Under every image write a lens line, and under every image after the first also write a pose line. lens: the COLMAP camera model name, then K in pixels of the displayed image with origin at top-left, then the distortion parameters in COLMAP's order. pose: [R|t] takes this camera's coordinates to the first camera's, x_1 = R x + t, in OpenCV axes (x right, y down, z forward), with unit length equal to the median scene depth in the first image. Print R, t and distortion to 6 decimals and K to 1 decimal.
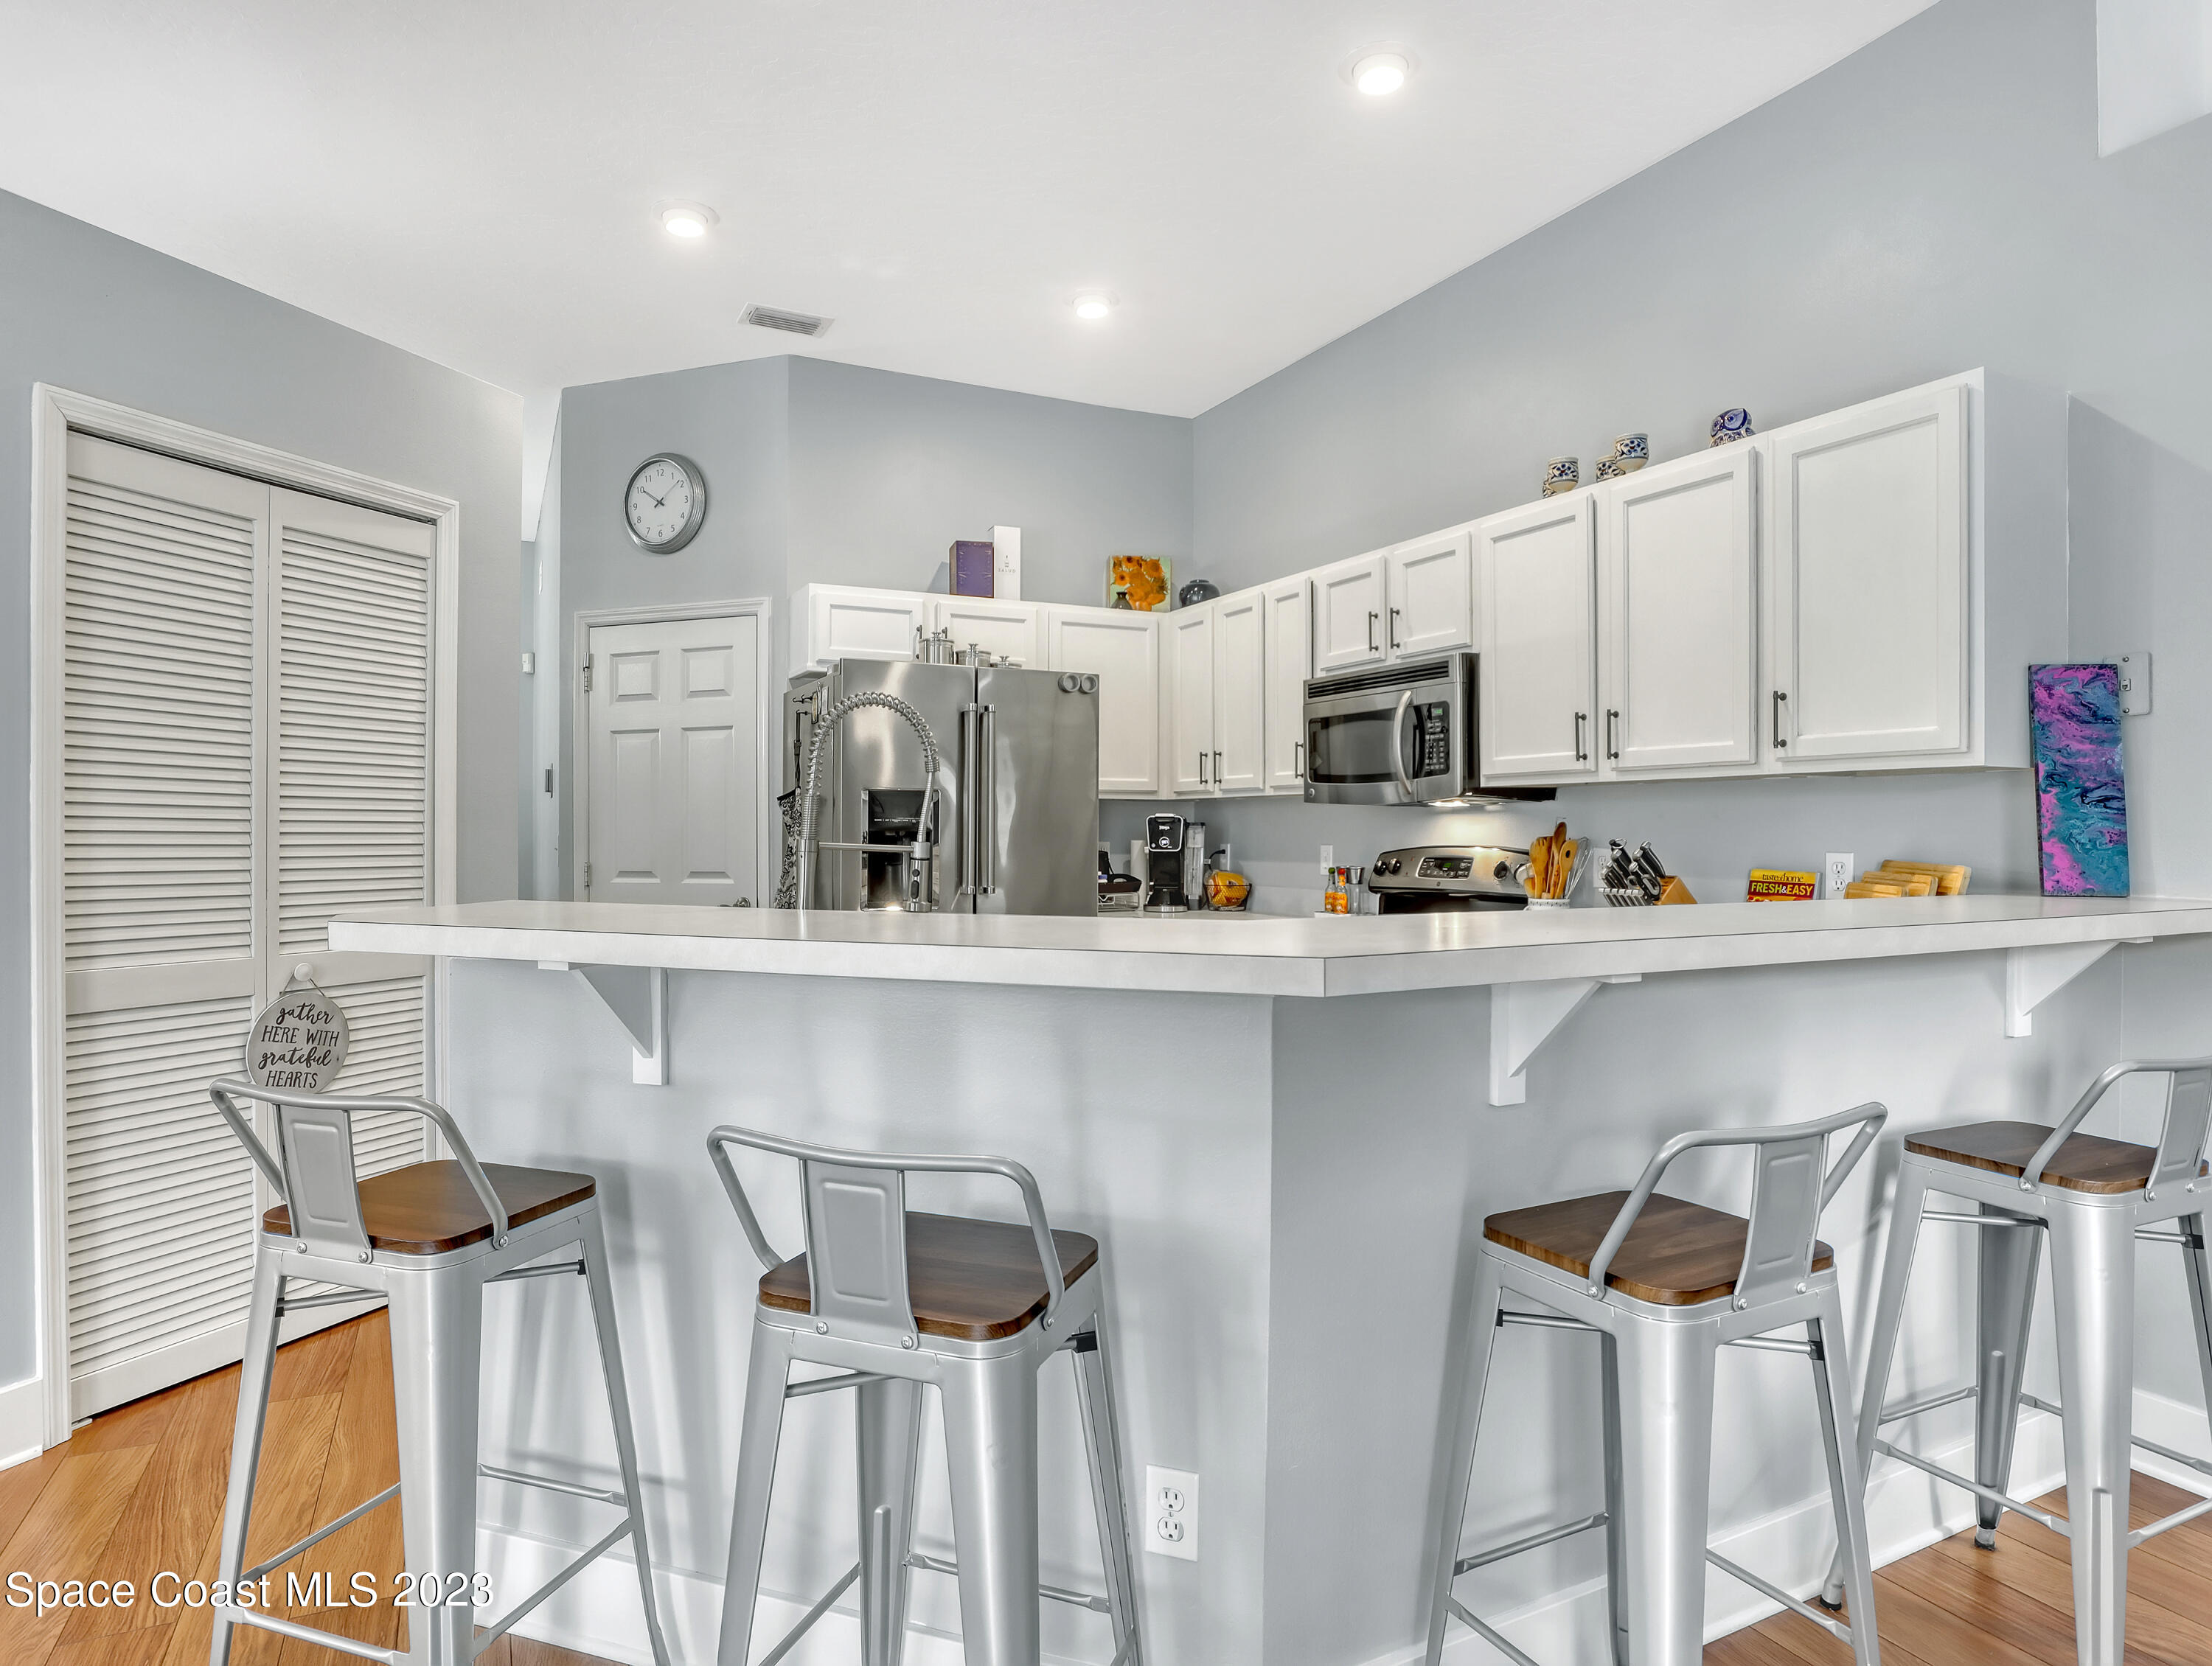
lens RADIAL K [[1296.9, 0, 1106.0], [0, 1296.9, 833.0], [0, 0, 1]] dist [-0.046085, 0.021759]
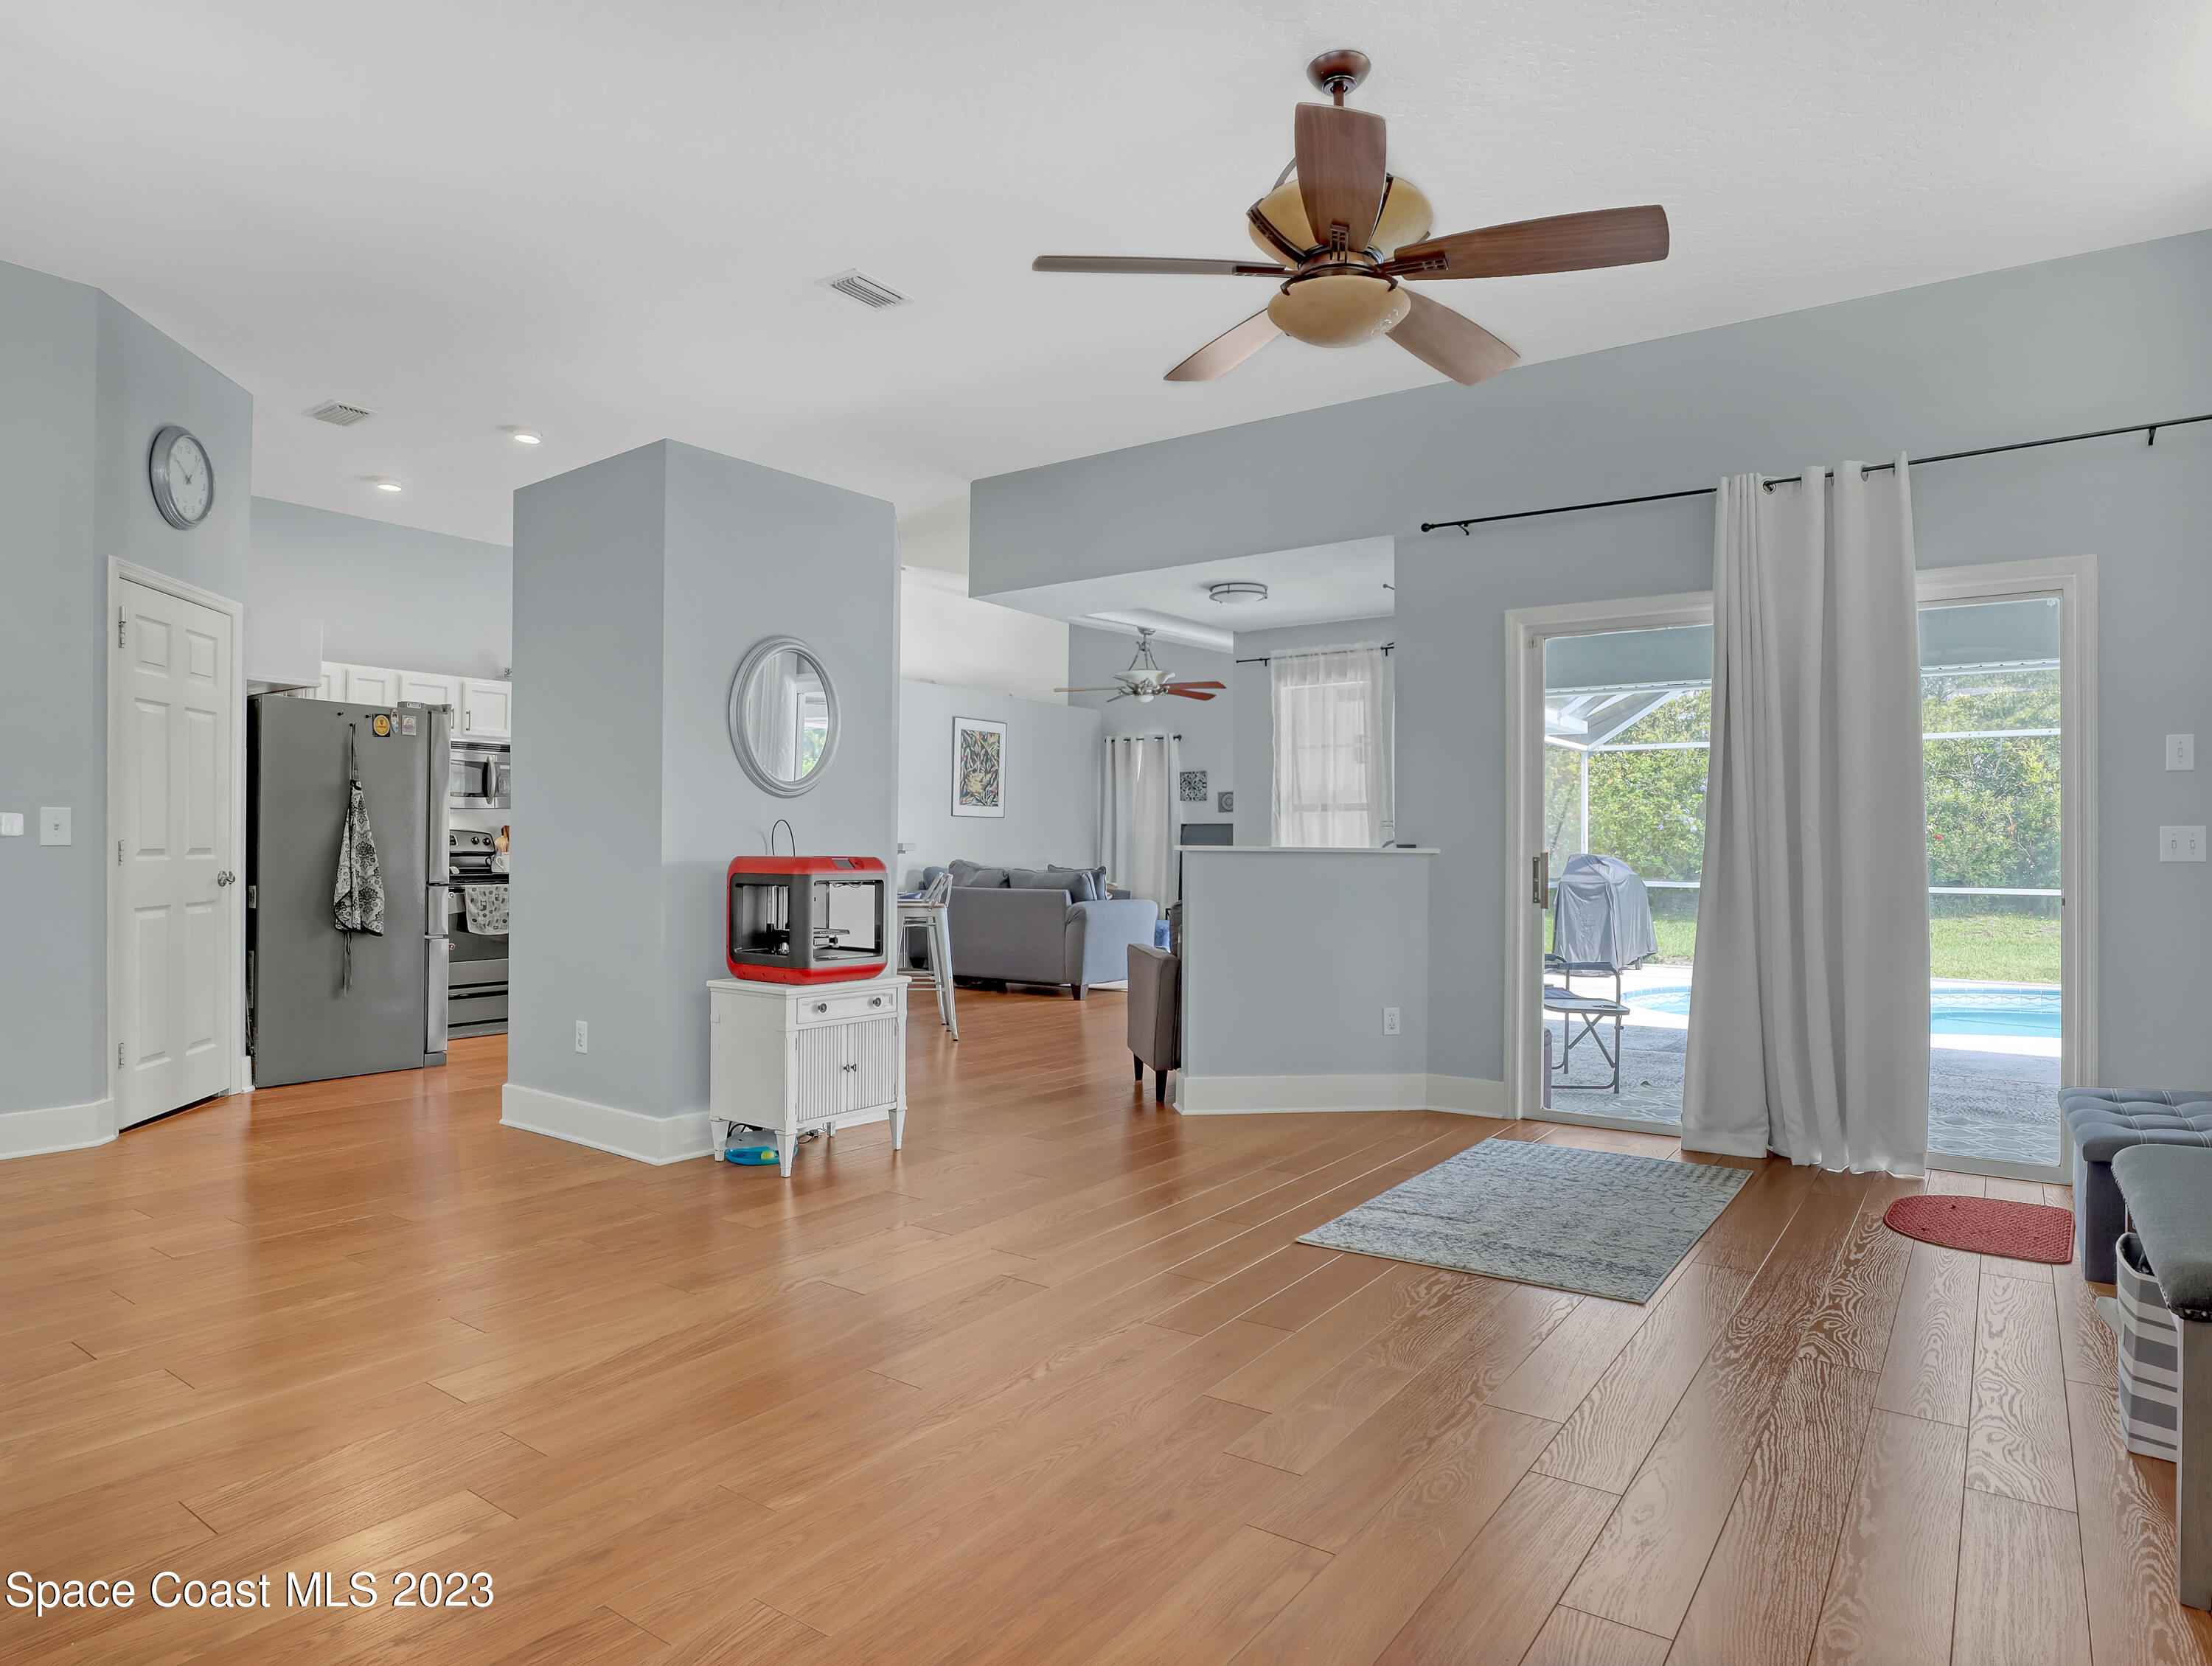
lens RADIAL K [[1296.9, 0, 1106.0], [0, 1296.9, 833.0], [0, 0, 1]] dist [-0.046085, 0.021759]
pose [[-0.481178, 0.006825, 0.876596, -2.053872], [-0.002499, 0.999955, -0.009158, 0.033519], [-0.876619, -0.006597, -0.481139, 1.117455]]
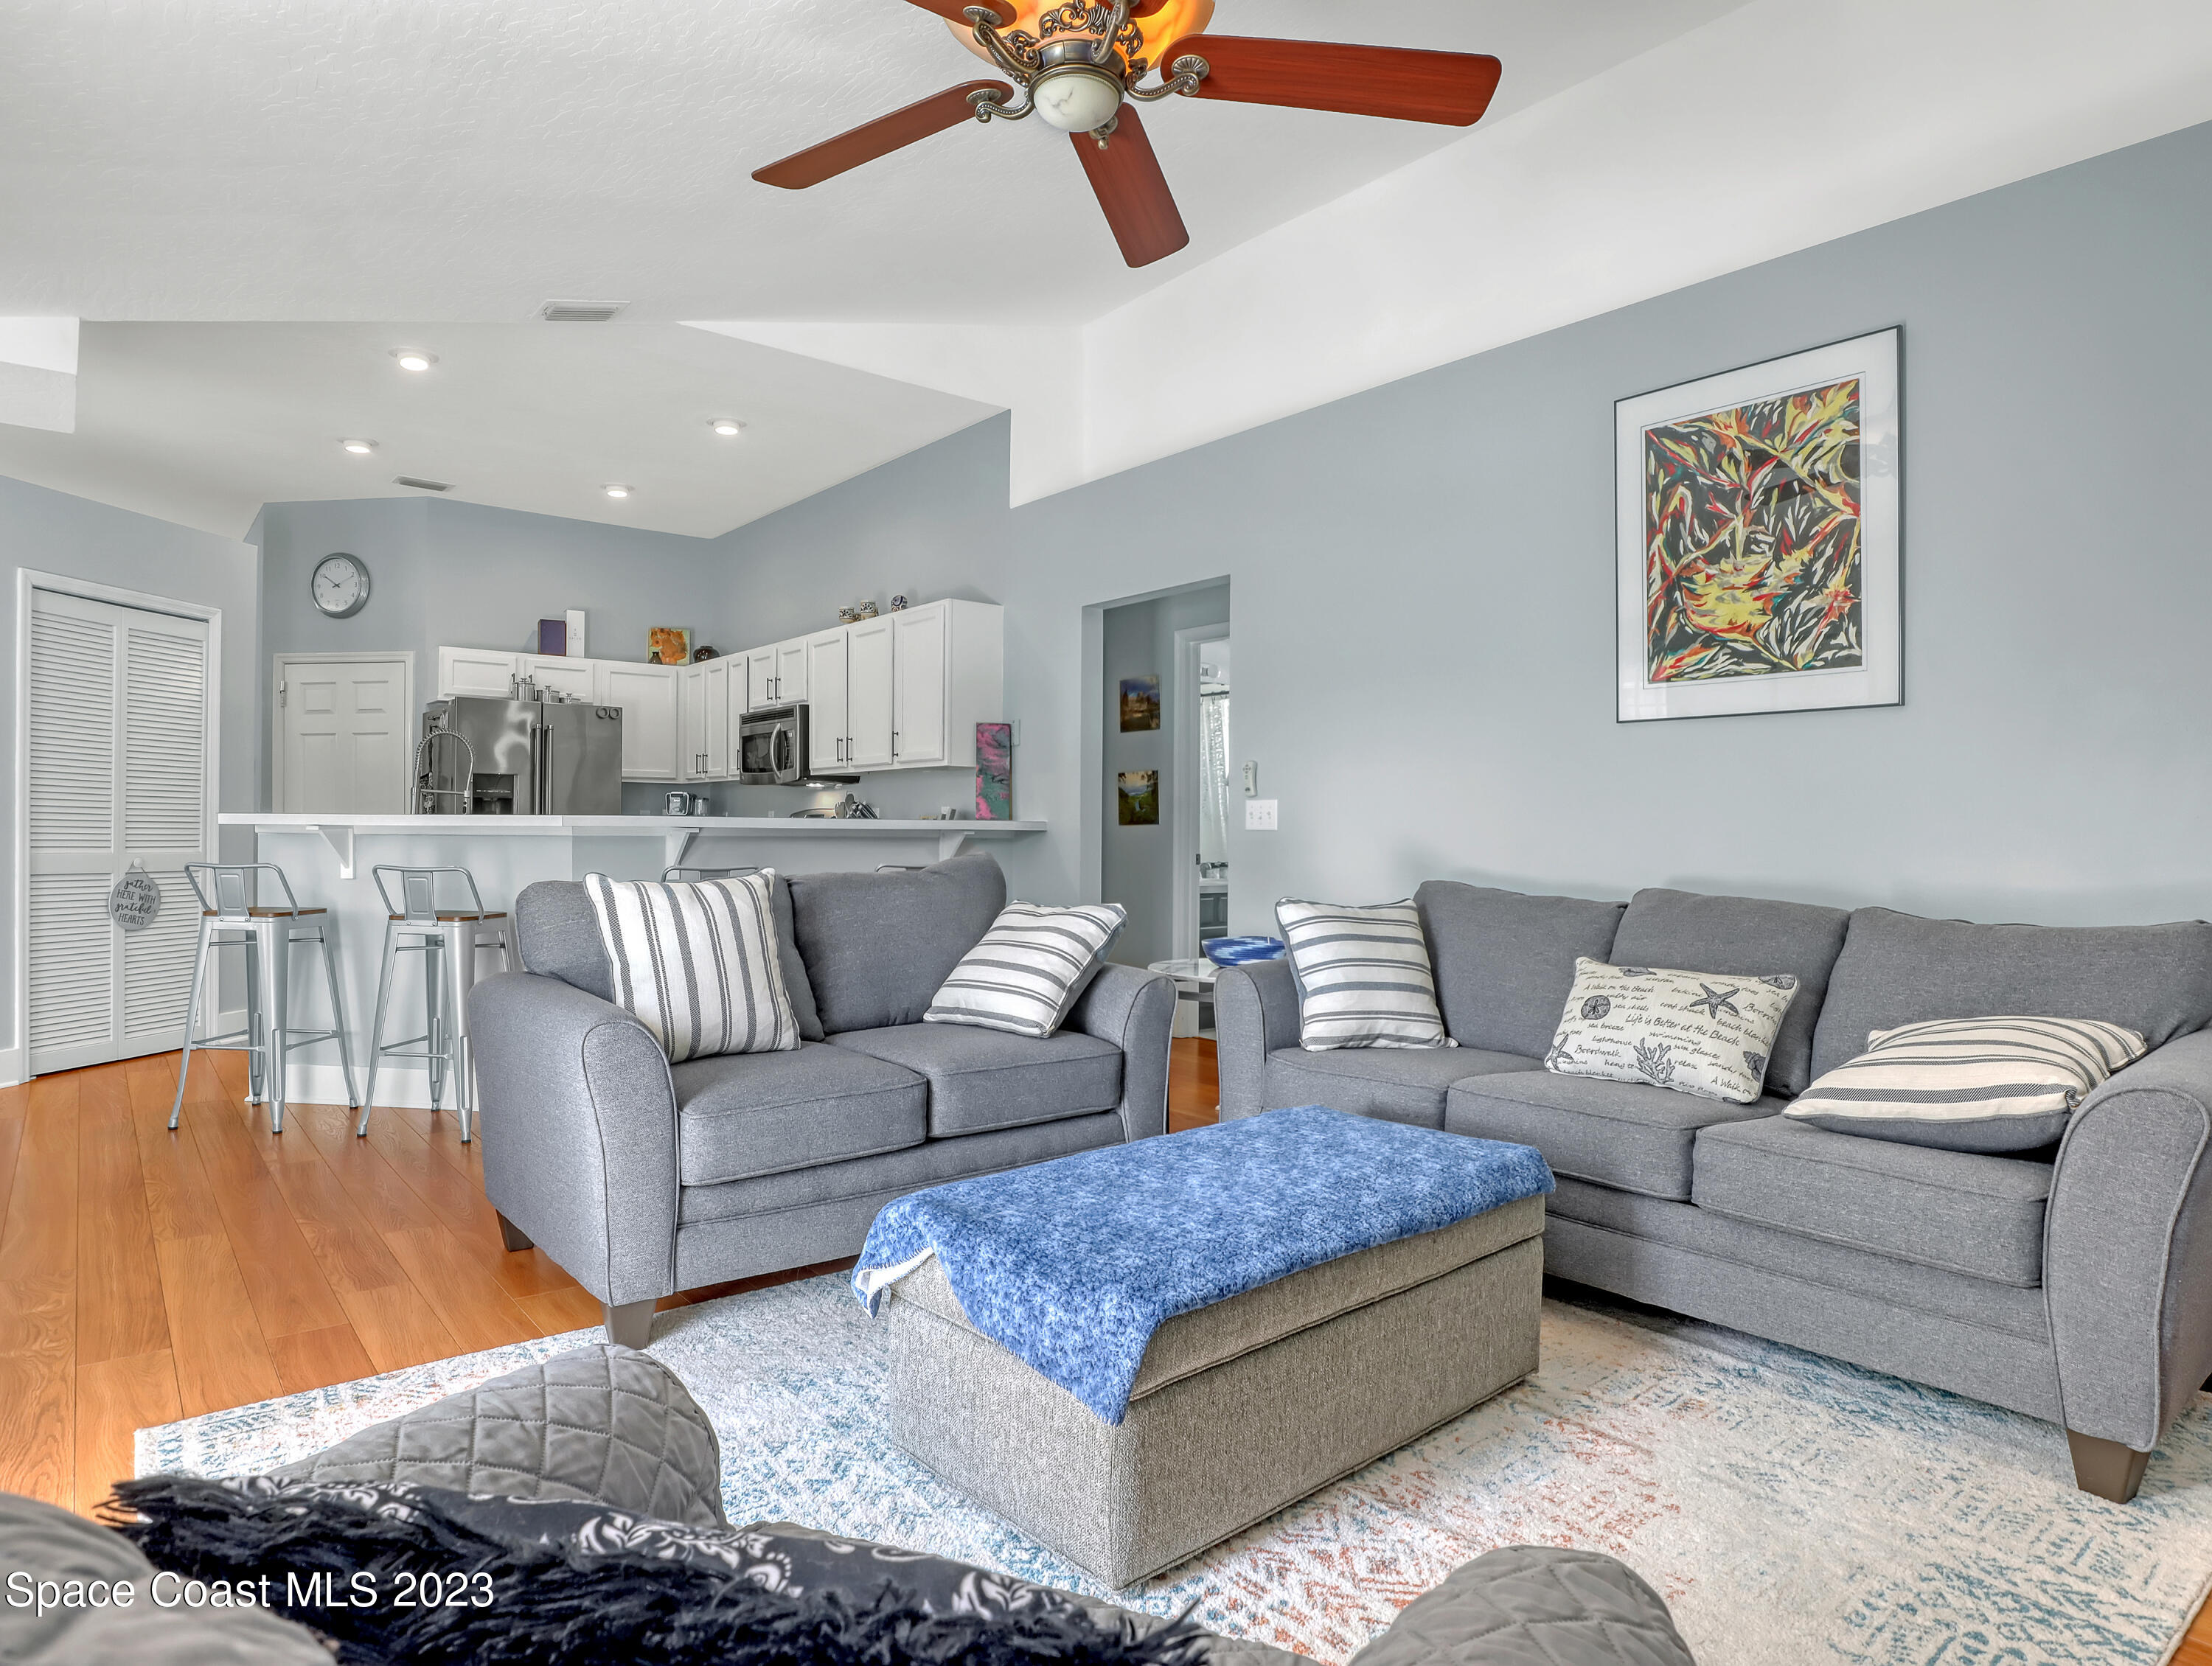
lens RADIAL K [[1348.9, 0, 1099.6], [0, 1348.9, 842.6], [0, 0, 1]] dist [-0.005659, 0.000819]
pose [[0.980391, 0.003515, 0.197031, 0.298940], [-0.004339, 0.999984, 0.003747, 0.051634], [-0.197015, -0.004529, 0.980390, -0.981509]]
